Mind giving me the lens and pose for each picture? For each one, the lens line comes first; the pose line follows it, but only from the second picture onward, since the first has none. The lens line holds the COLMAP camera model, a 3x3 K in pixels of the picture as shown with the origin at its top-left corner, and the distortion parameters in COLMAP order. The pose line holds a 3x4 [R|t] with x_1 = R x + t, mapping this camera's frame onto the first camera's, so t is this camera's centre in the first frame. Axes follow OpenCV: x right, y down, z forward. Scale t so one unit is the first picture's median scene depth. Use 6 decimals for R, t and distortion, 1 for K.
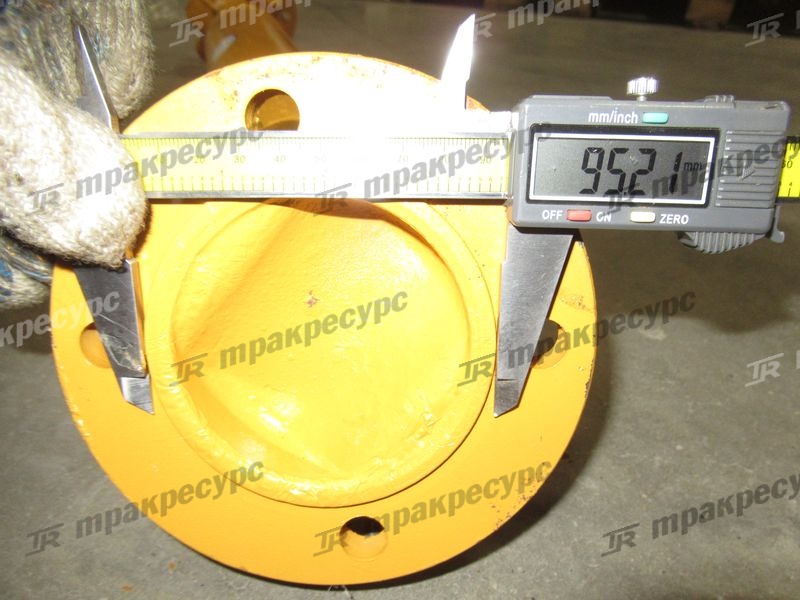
lens RADIAL K [[618.0, 0, 400.0], [0, 618.0, 300.0], [0, 0, 1]] dist [0.000384, -0.005020]
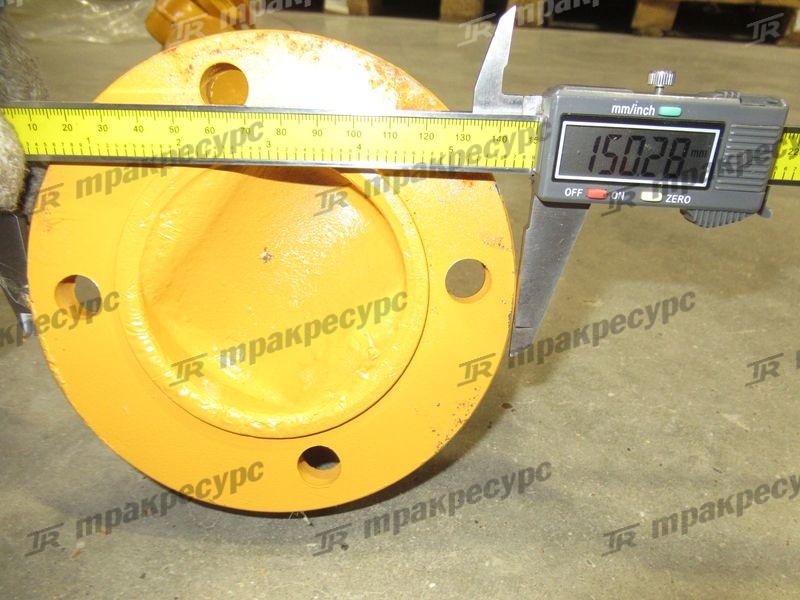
lens RADIAL K [[620.4, 0, 400.0], [0, 620.4, 300.0], [0, 0, 1]] dist [0.004938, -0.007092]
pose [[0.998412, -0.034521, 0.044523, 0.037988], [0.035646, 0.999059, -0.024722, 0.097132], [-0.043627, 0.026270, 0.998702, -0.106411]]
